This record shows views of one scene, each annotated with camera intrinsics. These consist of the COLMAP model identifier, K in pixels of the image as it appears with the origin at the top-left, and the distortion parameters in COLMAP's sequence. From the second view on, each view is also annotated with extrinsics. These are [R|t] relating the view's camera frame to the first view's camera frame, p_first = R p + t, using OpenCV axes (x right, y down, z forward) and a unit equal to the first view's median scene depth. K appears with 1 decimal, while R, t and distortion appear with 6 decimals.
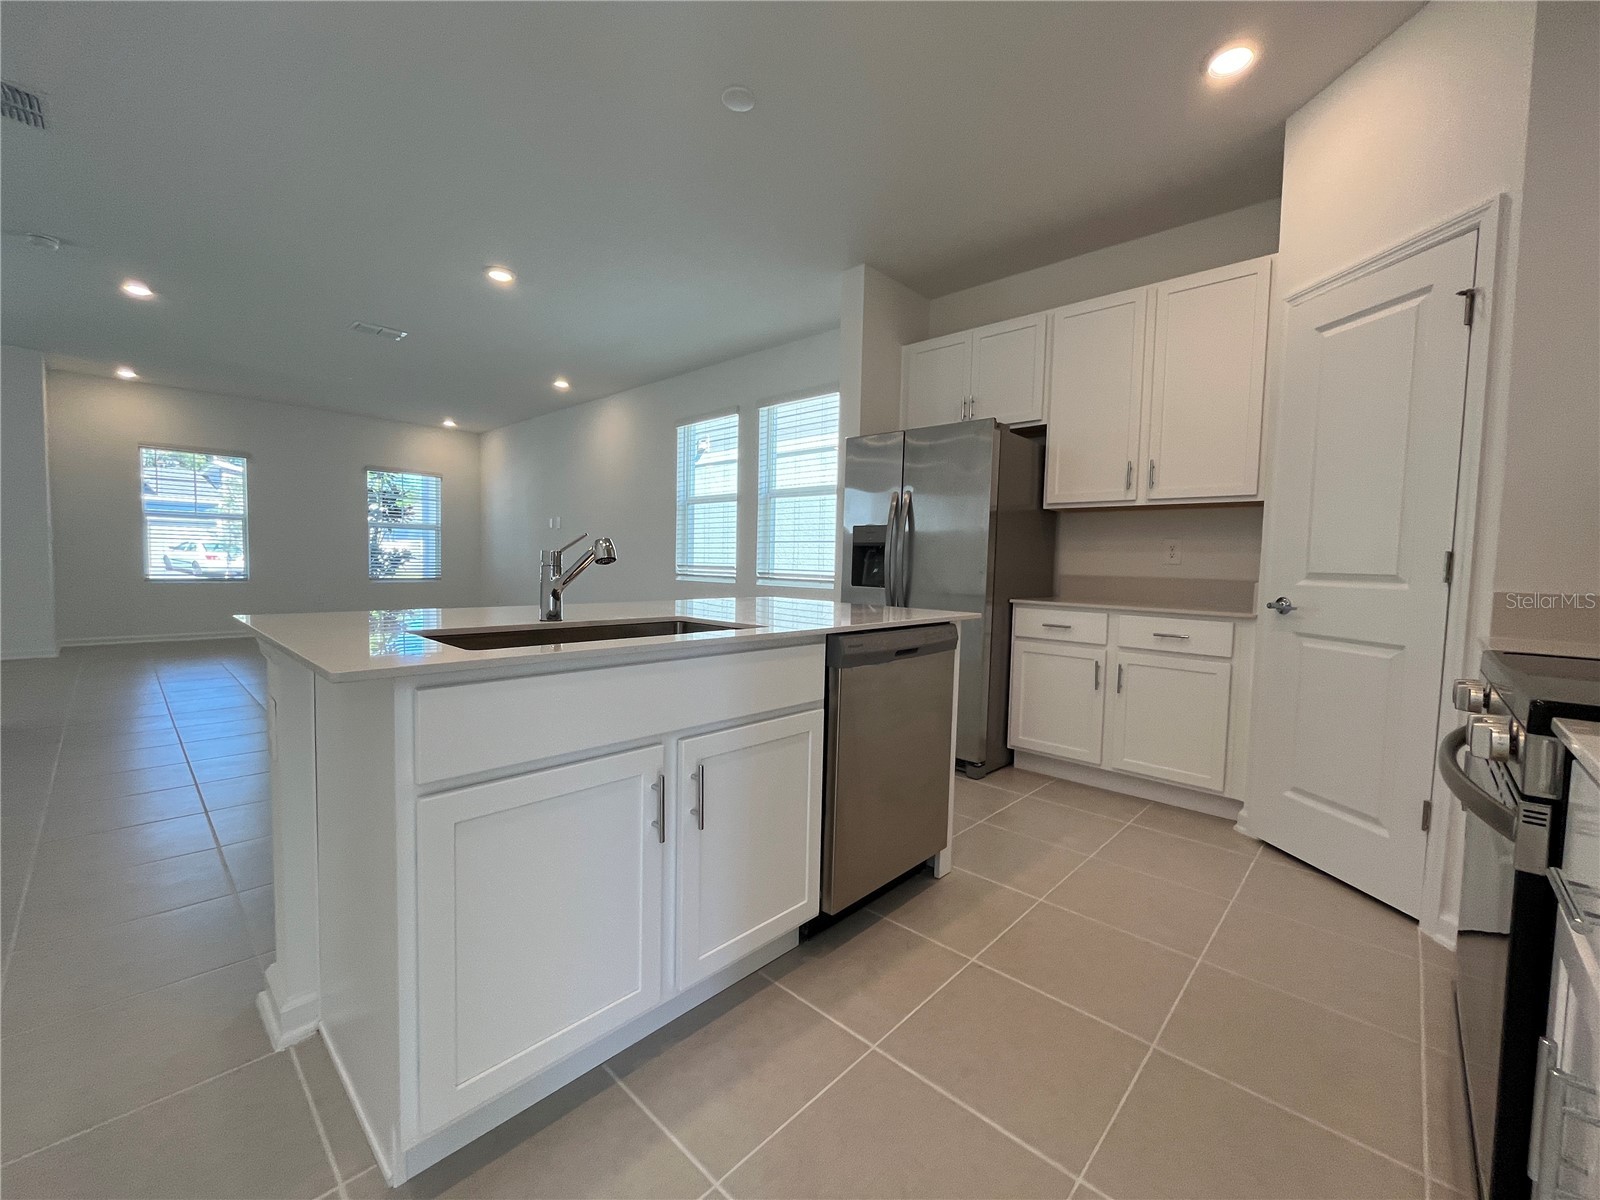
lens RADIAL K [[652.0, 0, 801.5], [0, 652.0, 597.9], [0, 0, 1]] dist [-0.001985, -0.000194]
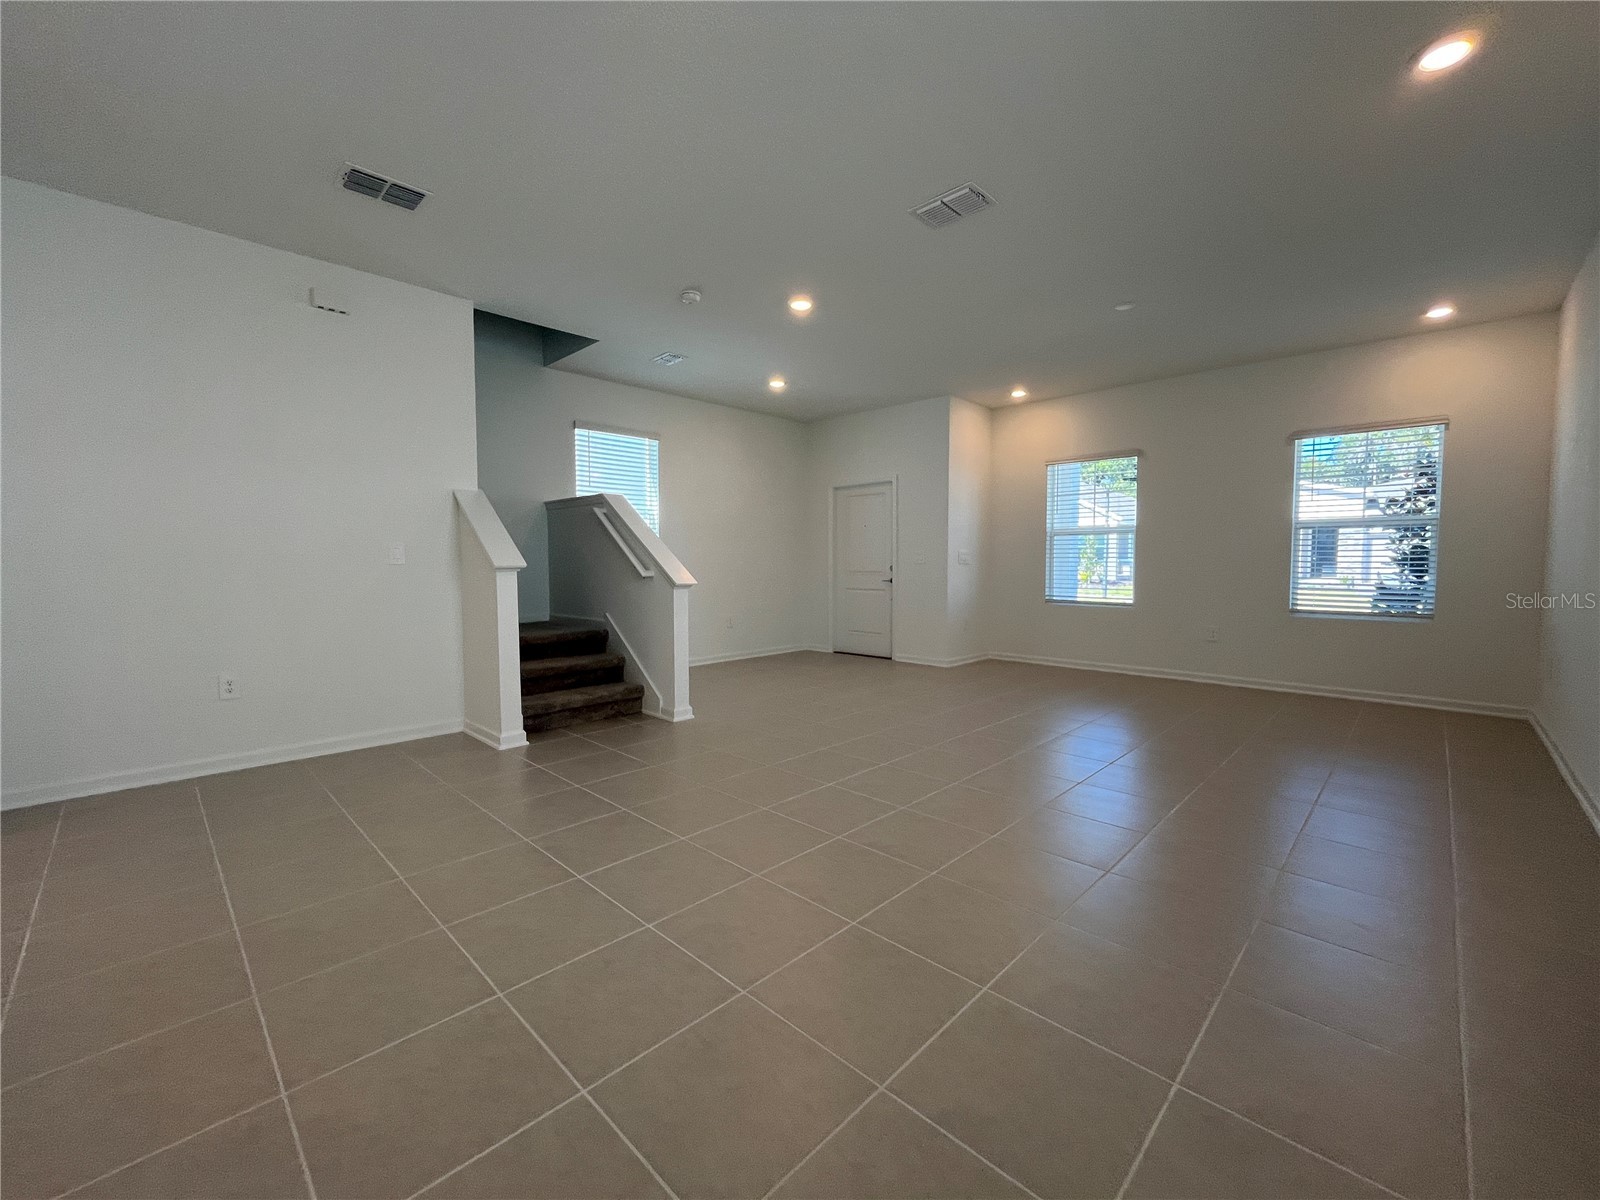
lens RADIAL K [[657.0, 0, 803.8], [0, 657.0, 595.9], [0, 0, 1]] dist [-0.001875, -0.000210]
pose [[-0.018275, 0.029579, -0.999395, -0.035511], [-0.054920, 0.998024, 0.030543, -0.088416], [0.998324, 0.055445, -0.016615, 1.275912]]
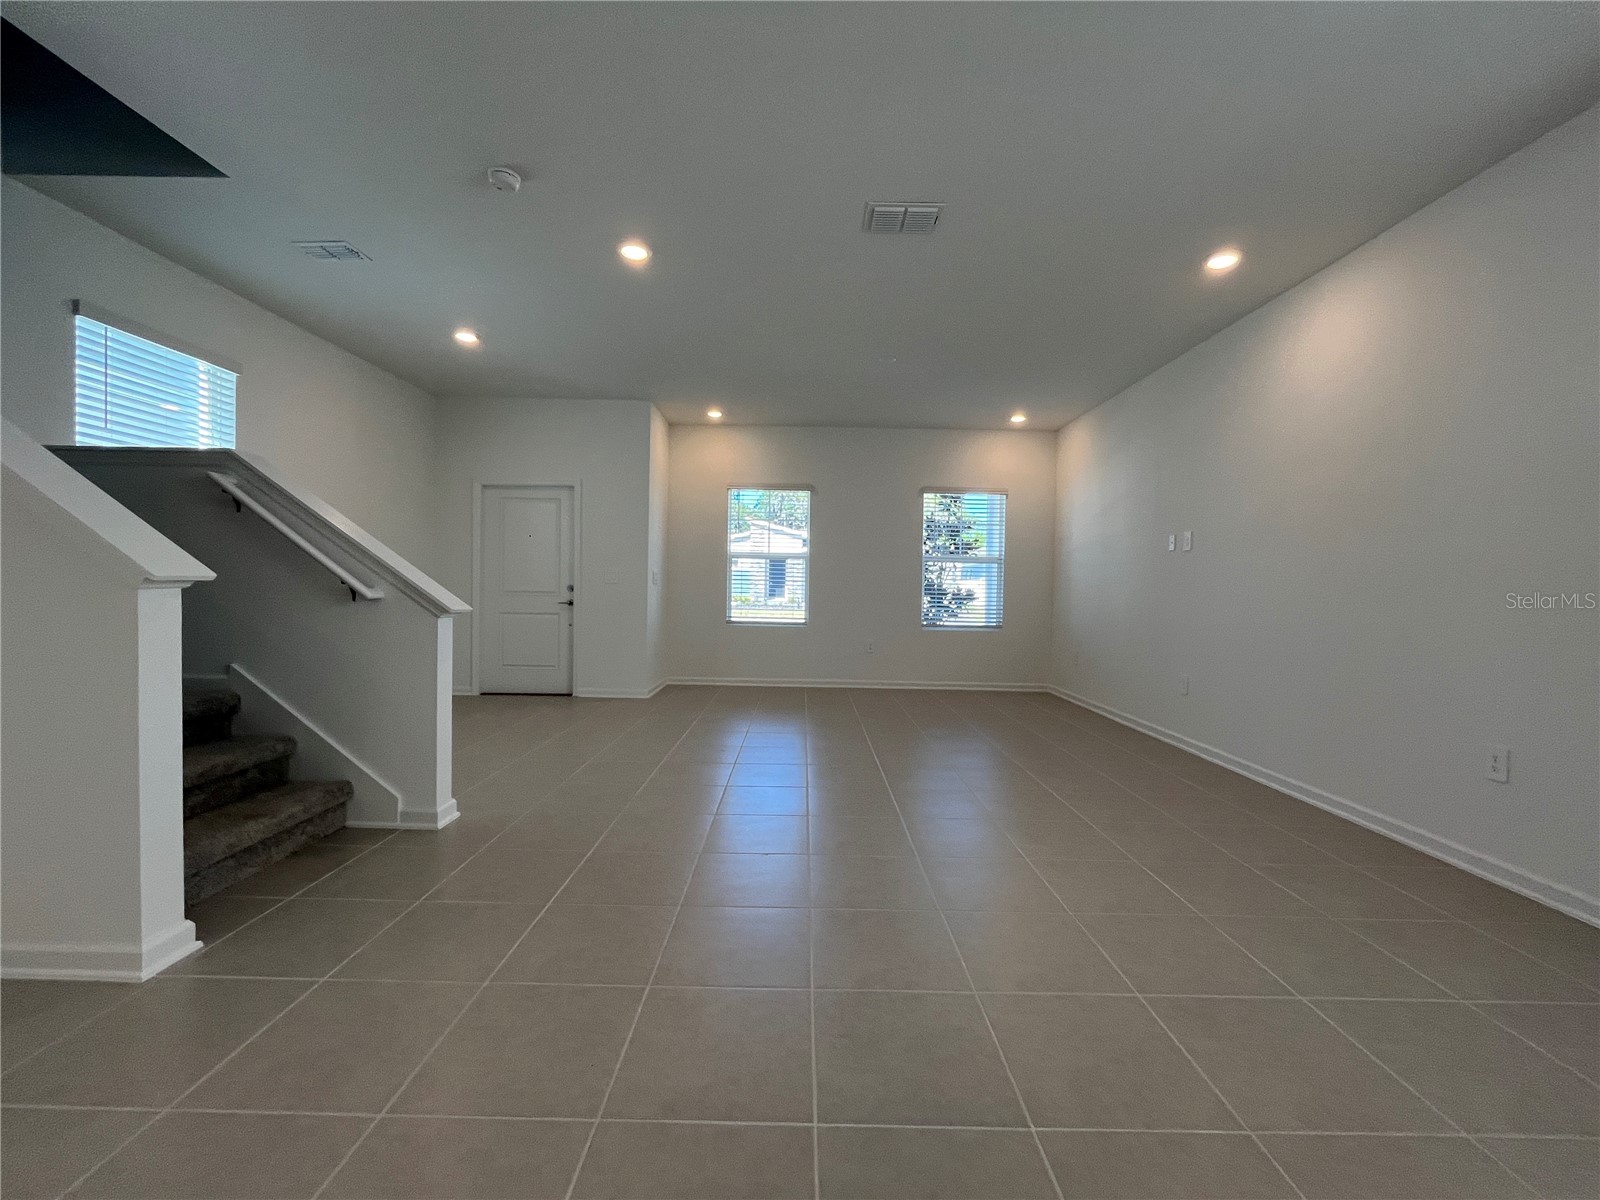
lens RADIAL K [[652.0, 0, 801.5], [0, 652.0, 597.9], [0, 0, 1]] dist [-0.001985, -0.000194]
pose [[0.683115, 0.002197, -0.730308, -0.406266], [-0.042920, 0.998388, -0.037143, -0.063958], [0.729049, 0.056718, 0.682108, 0.790039]]
